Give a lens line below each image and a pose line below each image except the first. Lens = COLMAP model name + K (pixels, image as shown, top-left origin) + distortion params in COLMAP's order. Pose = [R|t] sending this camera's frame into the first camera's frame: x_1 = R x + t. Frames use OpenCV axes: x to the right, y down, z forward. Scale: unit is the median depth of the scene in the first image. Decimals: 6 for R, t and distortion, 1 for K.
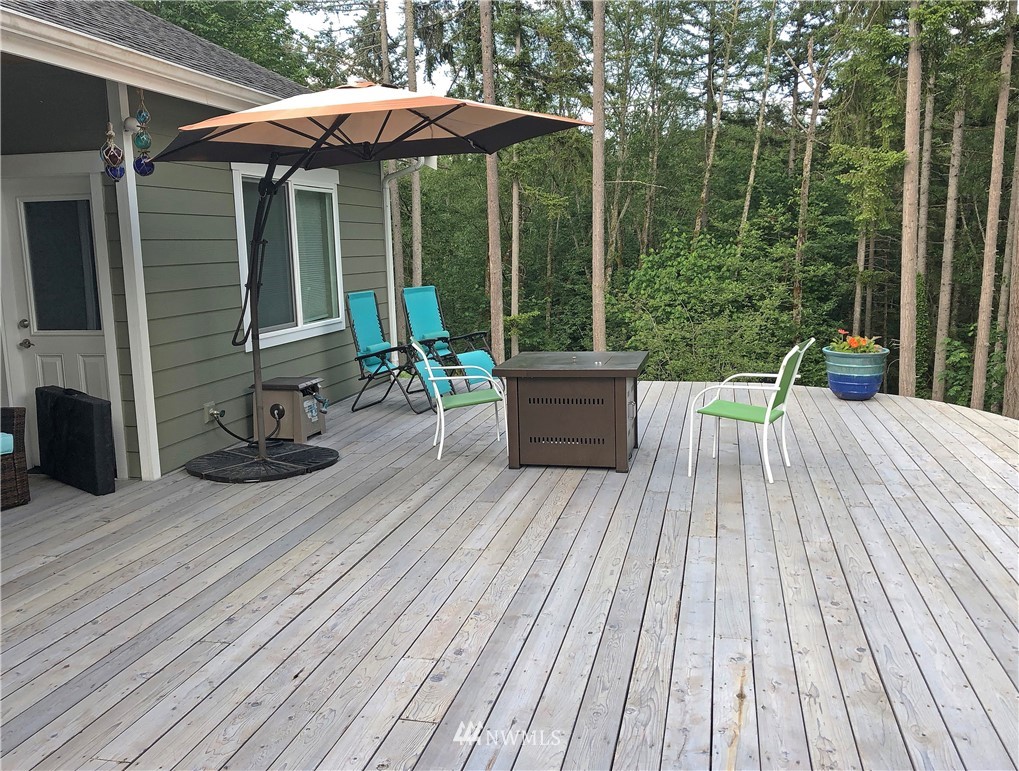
lens RADIAL K [[832.0, 0, 503.9], [0, 832.0, 381.8], [0, 0, 1]] dist [0.015566, -0.004757]
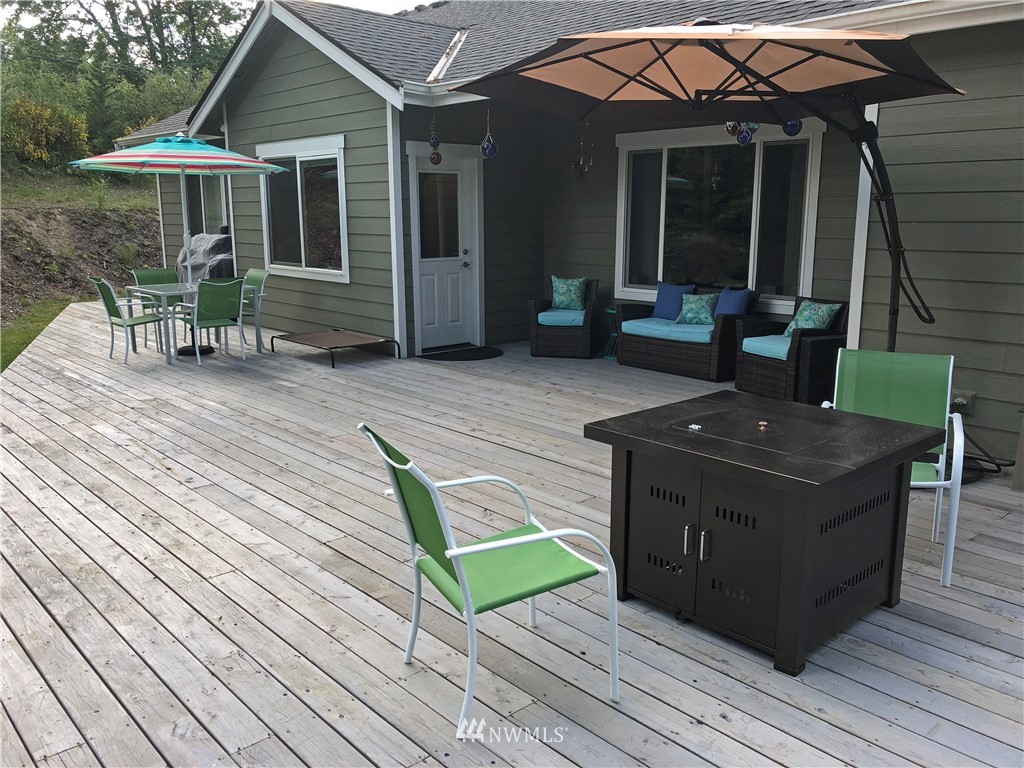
lens RADIAL K [[847.2, 0, 507.7], [0, 847.2, 384.4], [0, 0, 1]] dist [-0.009916, 0.004231]
pose [[-0.537483, 0.194107, -0.820631, 0.516620], [-0.125329, 0.943952, 0.305363, -0.162984], [0.833909, 0.266976, -0.483031, 0.939245]]
